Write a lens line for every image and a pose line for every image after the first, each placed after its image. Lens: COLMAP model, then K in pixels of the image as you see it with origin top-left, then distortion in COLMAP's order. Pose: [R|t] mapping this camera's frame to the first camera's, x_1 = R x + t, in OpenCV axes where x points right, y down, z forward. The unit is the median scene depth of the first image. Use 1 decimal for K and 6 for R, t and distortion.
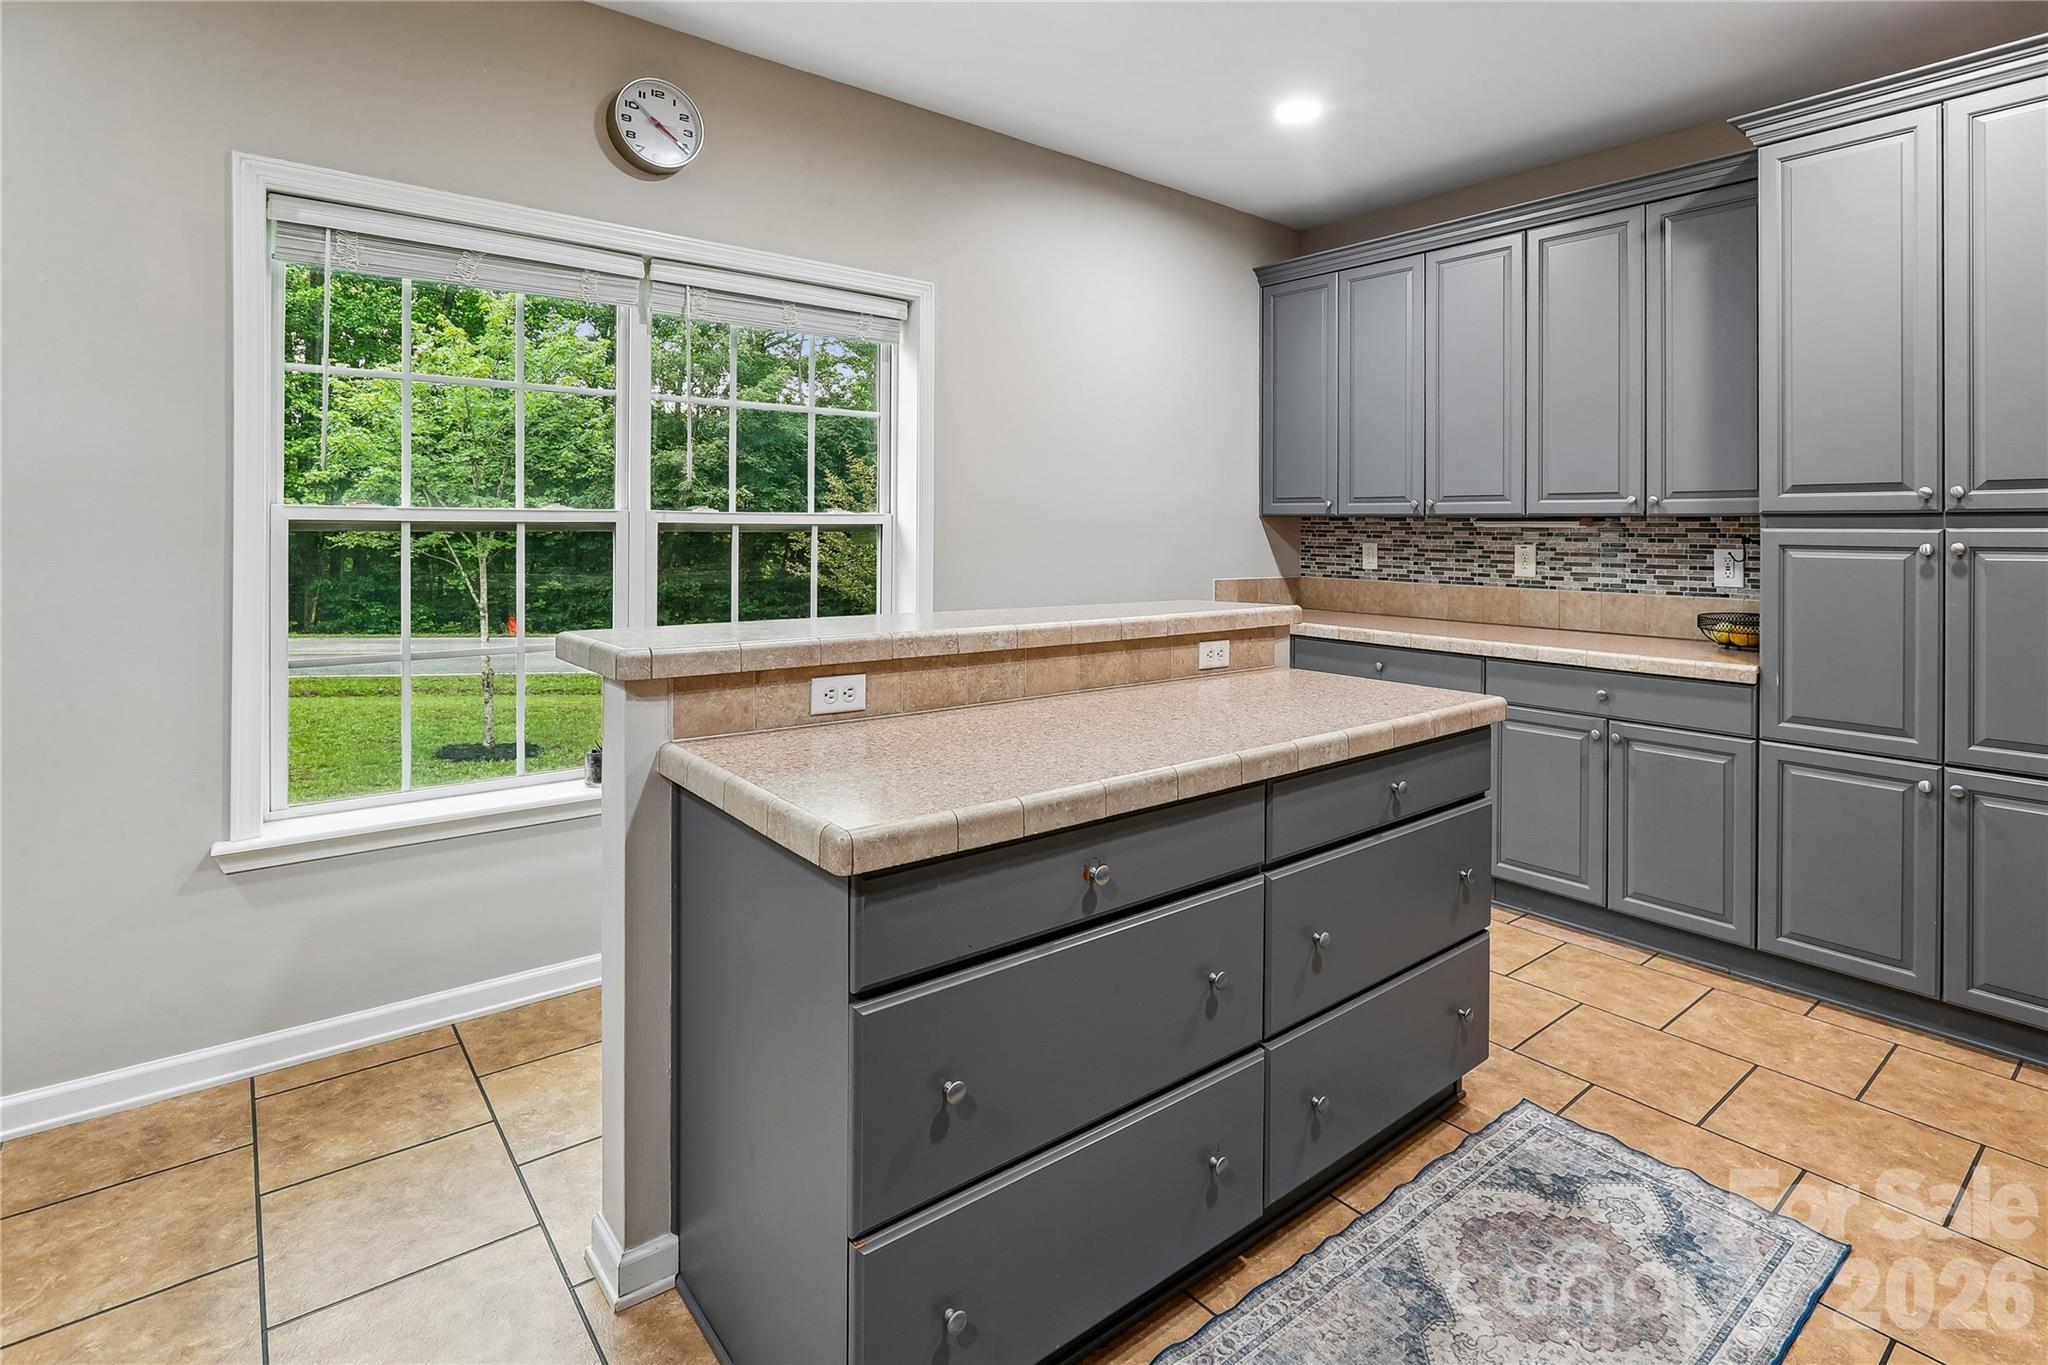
lens RADIAL K [[980.8, 0, 1041.8], [0, 980.8, 541.0], [0, 0, 1]] dist [-0.020441, 0.007135]
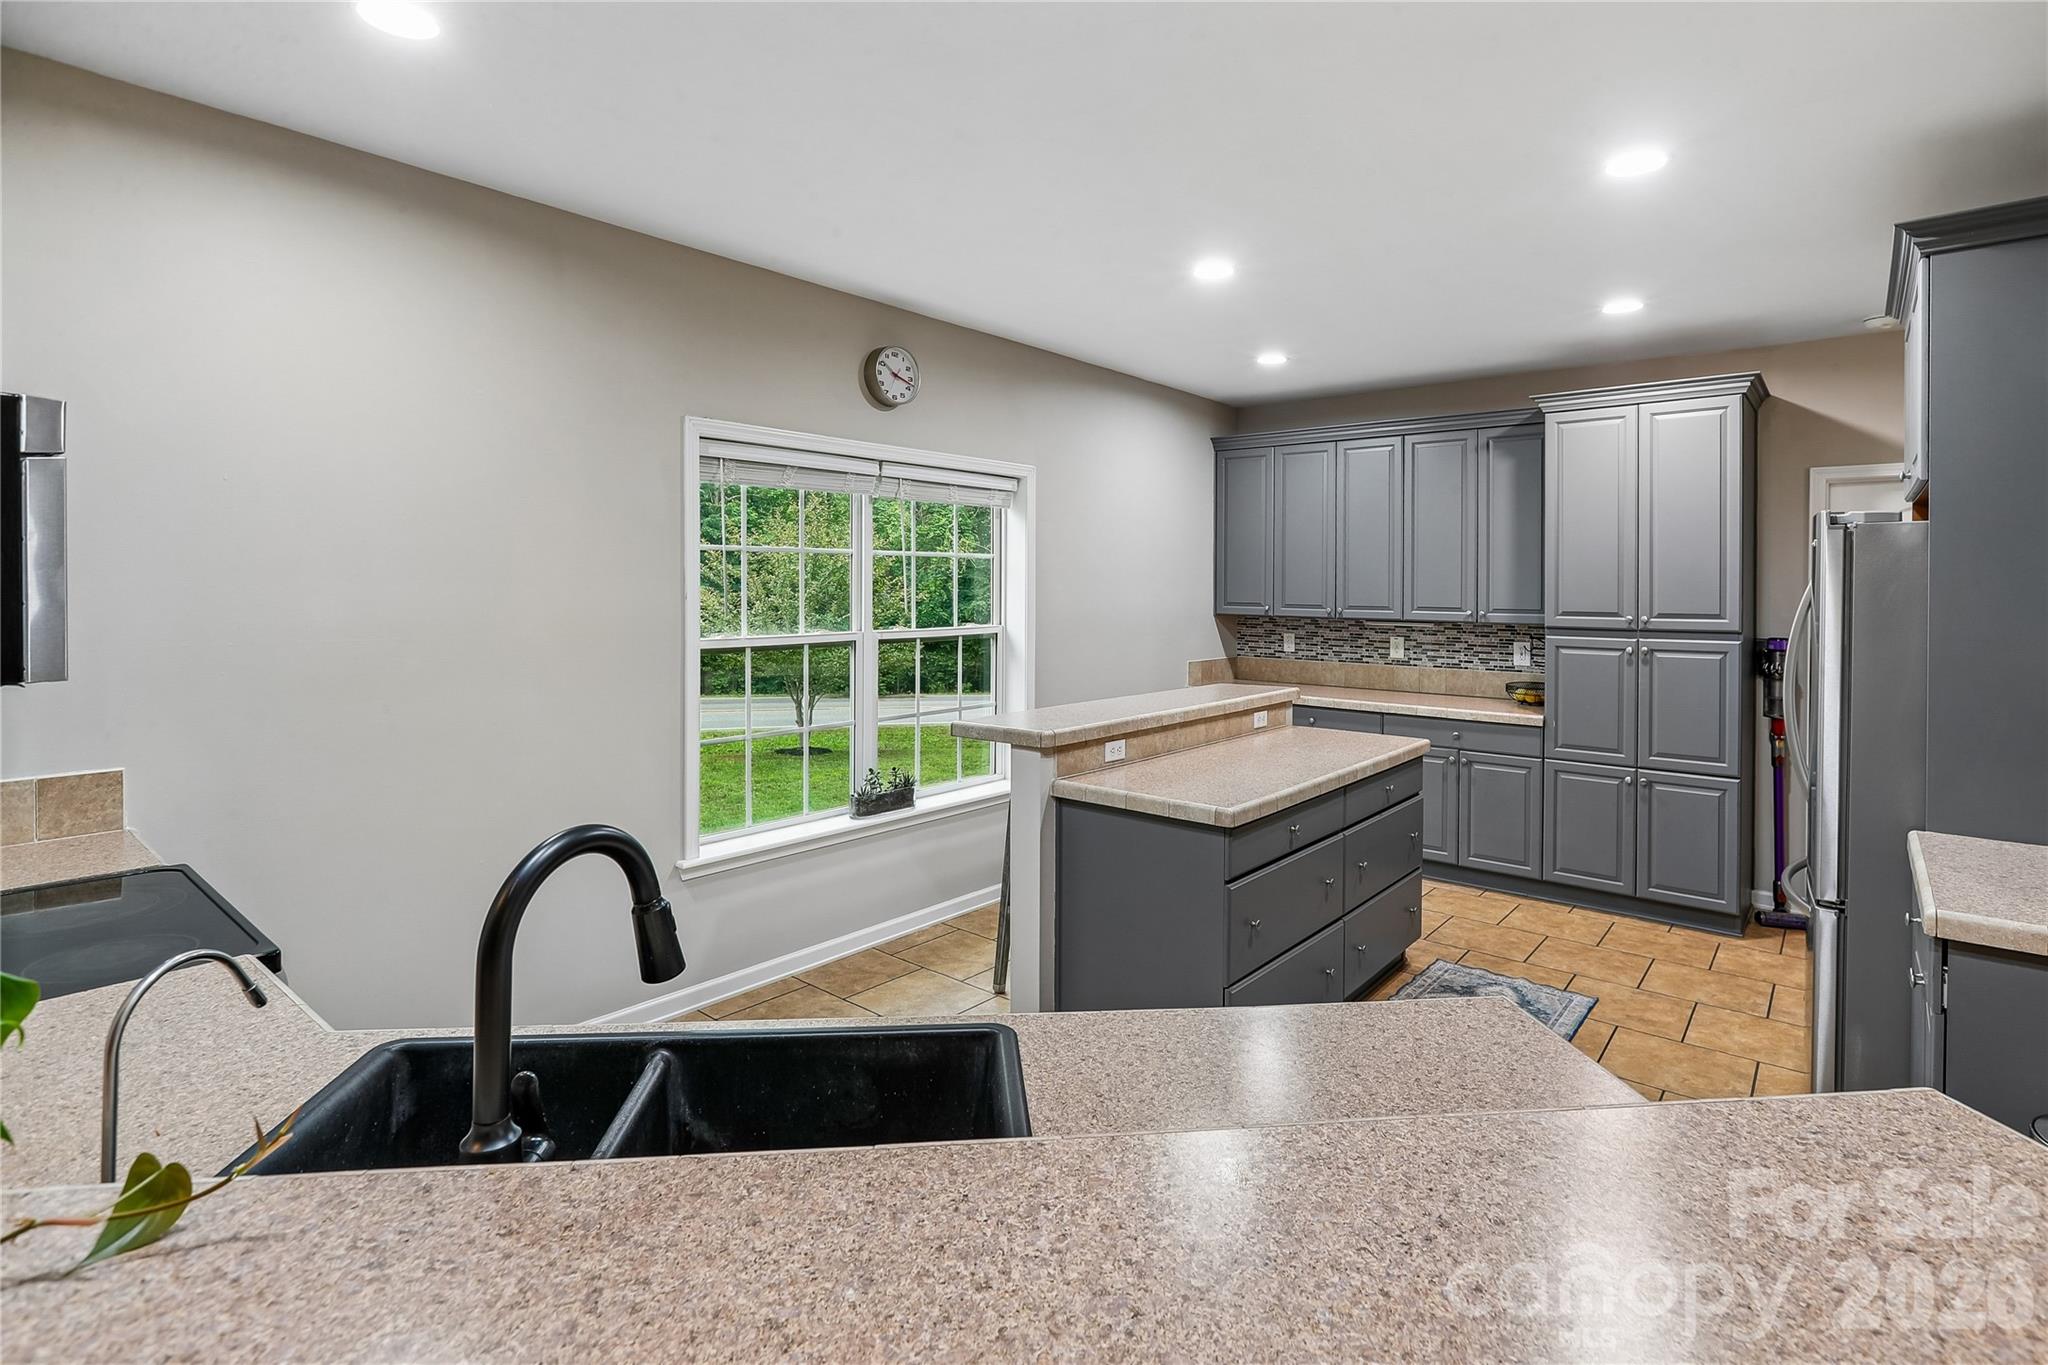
lens RADIAL K [[980.8, 0, 1025.5], [0, 980.8, 602.2], [0, 0, 1]] dist [-0.020441, 0.007135]
pose [[0.982281, -0.006596, 0.187296, -0.541600], [0.004076, 0.999896, 0.013838, -0.112019], [-0.187368, -0.012830, 0.982206, -0.580795]]
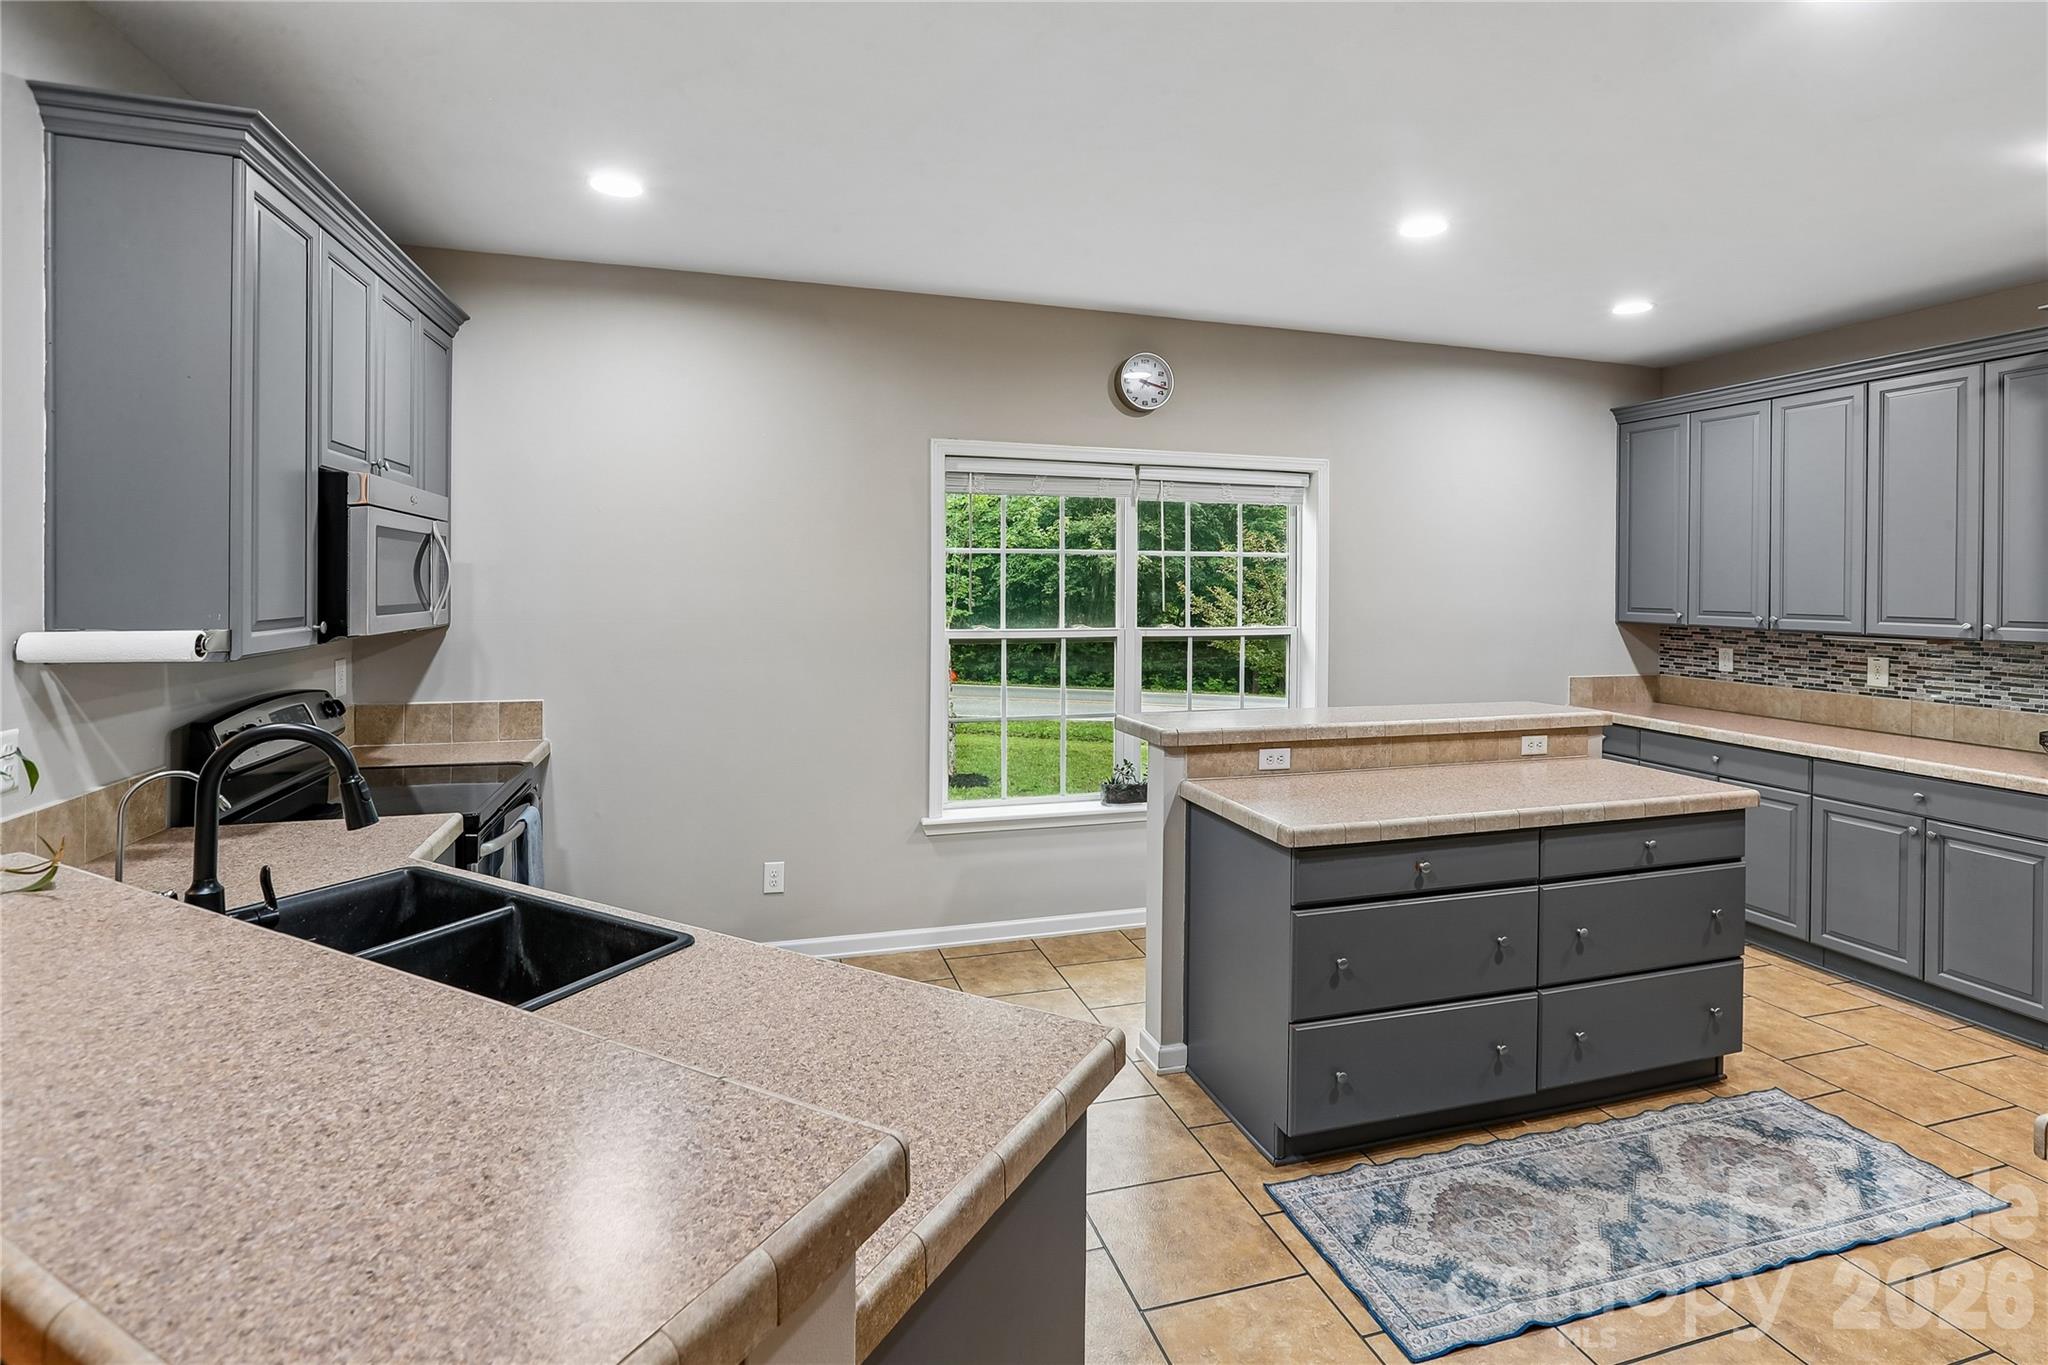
lens RADIAL K [[980.8, 0, 1045.7], [0, 980.8, 598.5], [0, 0, 1]] dist [-0.020441, 0.007135]
pose [[0.927344, 0.003554, -0.374193, 0.048652], [-0.001947, 0.999987, 0.004674, -0.101777], [0.374205, -0.003606, 0.927339, -0.570573]]
